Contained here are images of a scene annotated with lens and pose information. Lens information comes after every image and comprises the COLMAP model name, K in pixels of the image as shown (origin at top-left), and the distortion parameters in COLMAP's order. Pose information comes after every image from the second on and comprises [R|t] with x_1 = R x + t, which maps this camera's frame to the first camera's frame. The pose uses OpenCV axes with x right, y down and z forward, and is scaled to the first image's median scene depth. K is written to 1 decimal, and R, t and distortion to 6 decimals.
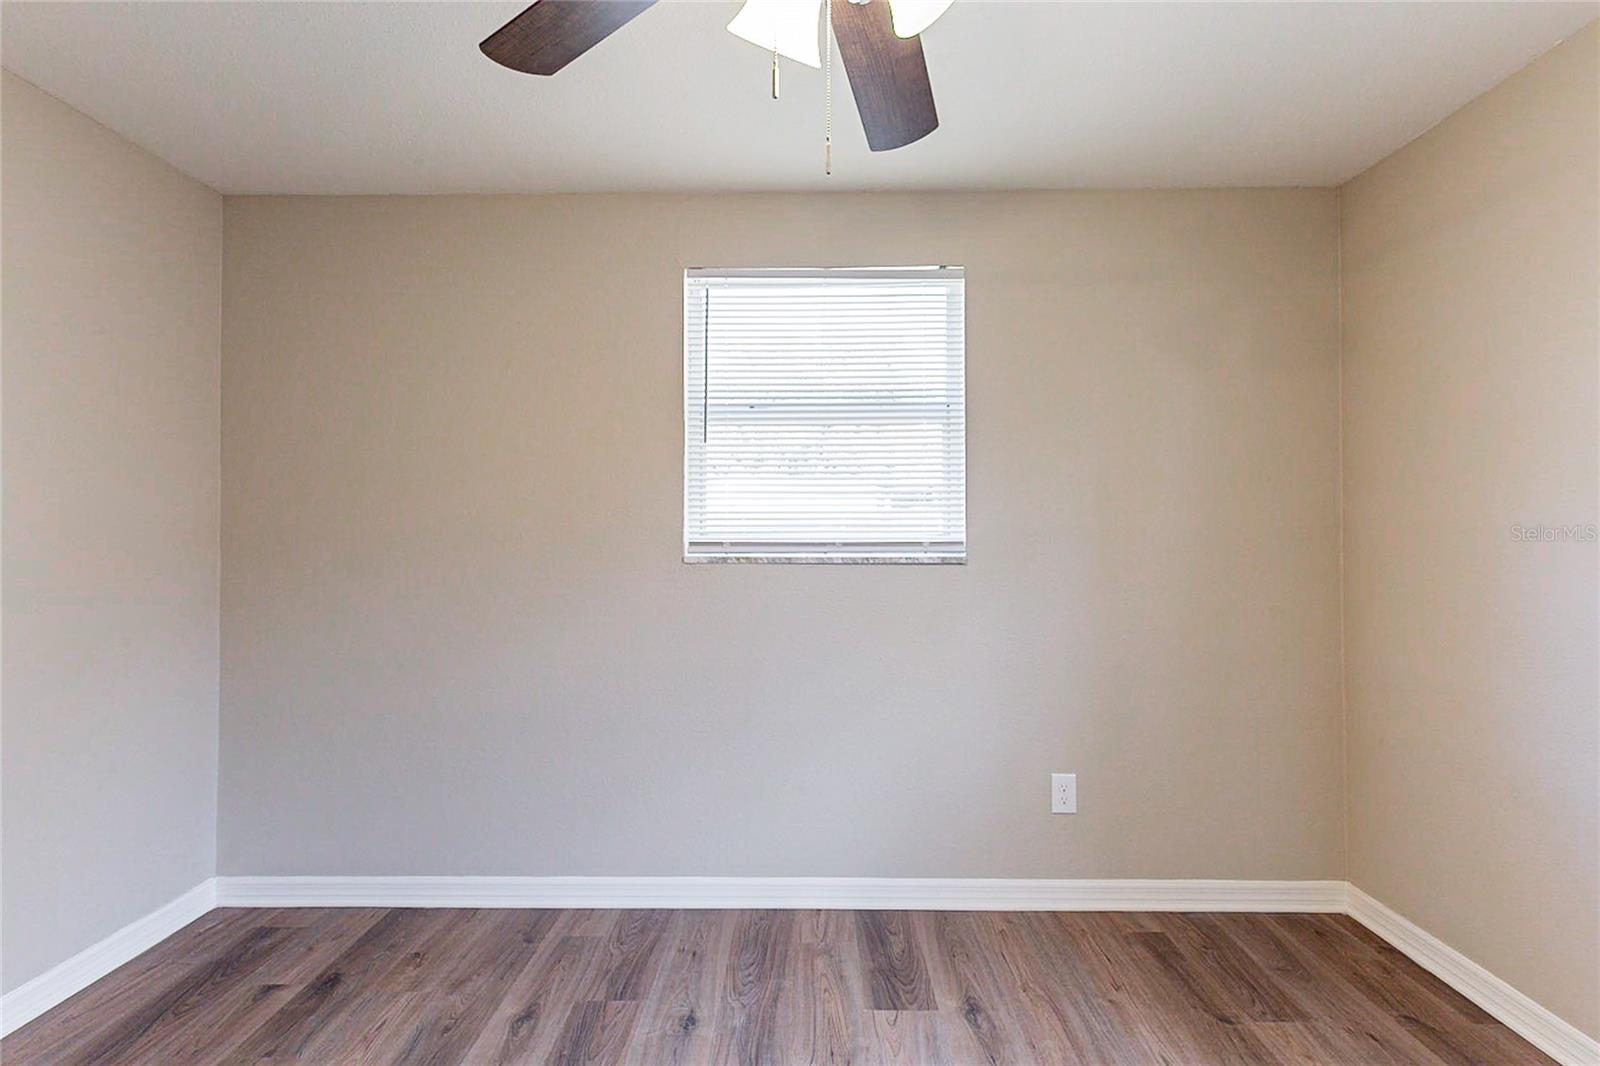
lens RADIAL K [[728.6, 0, 800.9], [0, 728.6, 525.4], [0, 0, 1]] dist [0.010416, -0.000876]
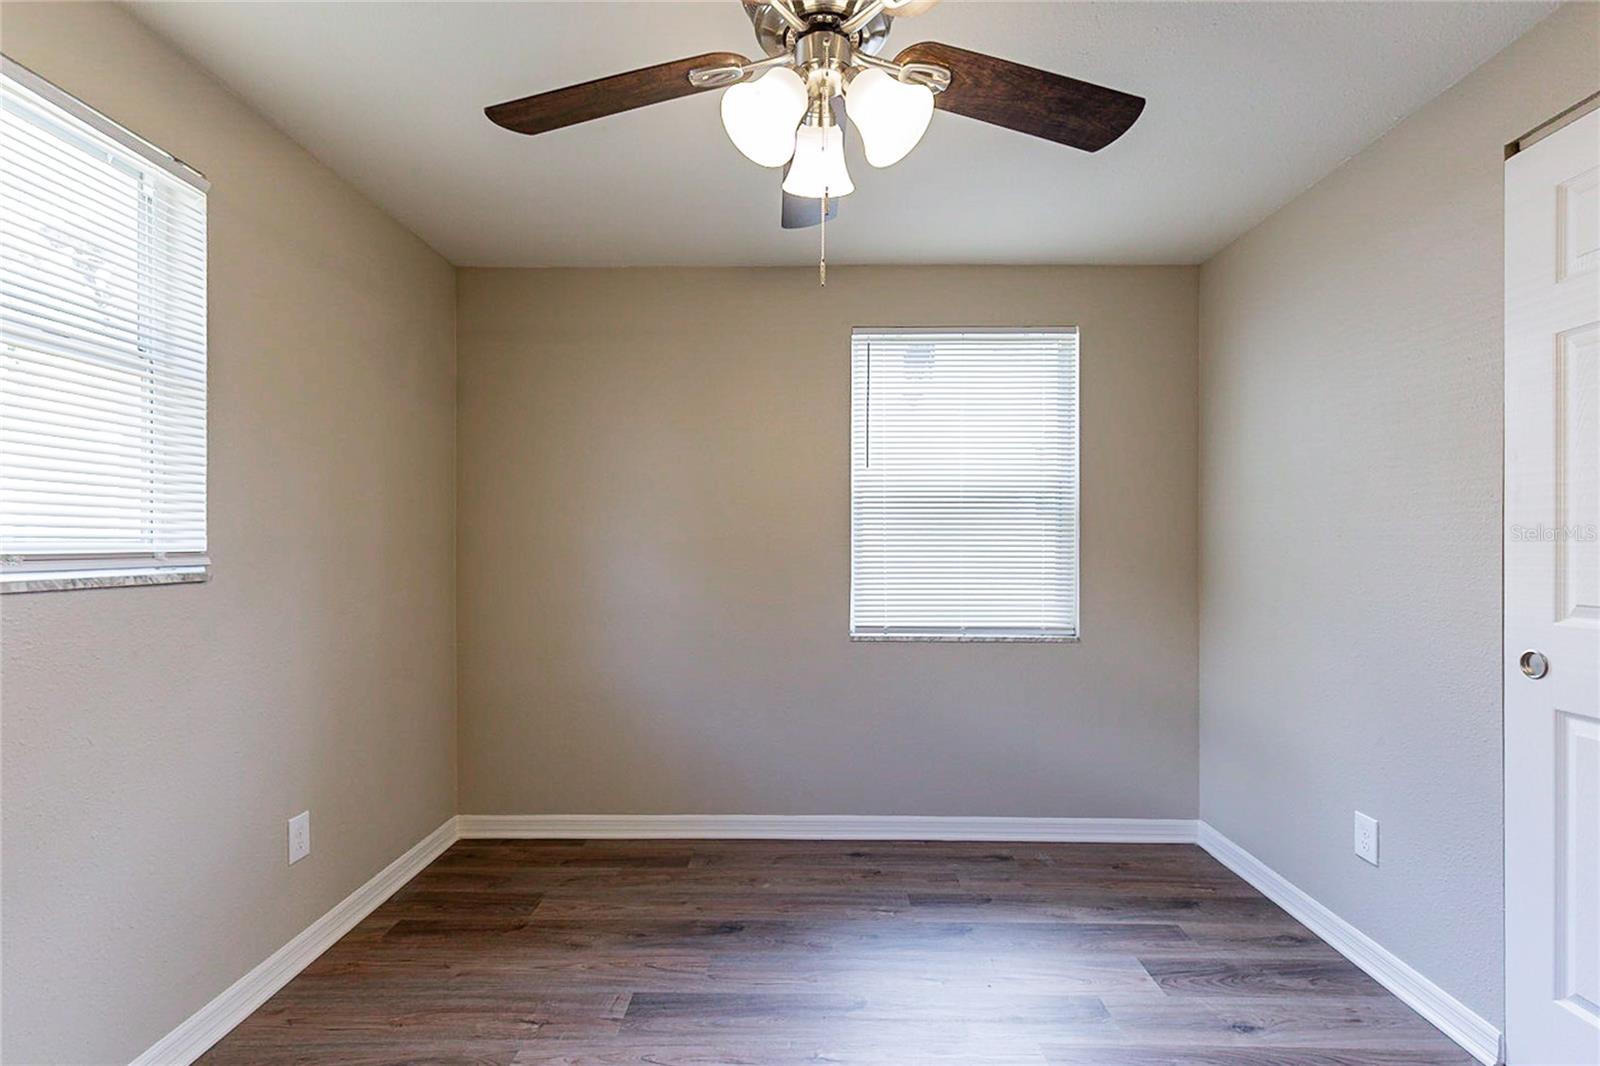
lens RADIAL K [[728.6, 0, 804.6], [0, 728.6, 544.9], [0, 0, 1]] dist [0.010416, -0.000876]
pose [[0.003651, -0.002688, 0.999990, -0.517321], [-0.011683, 0.999928, 0.002731, 0.006796], [-0.999925, -0.011693, 0.003619, 0.394815]]
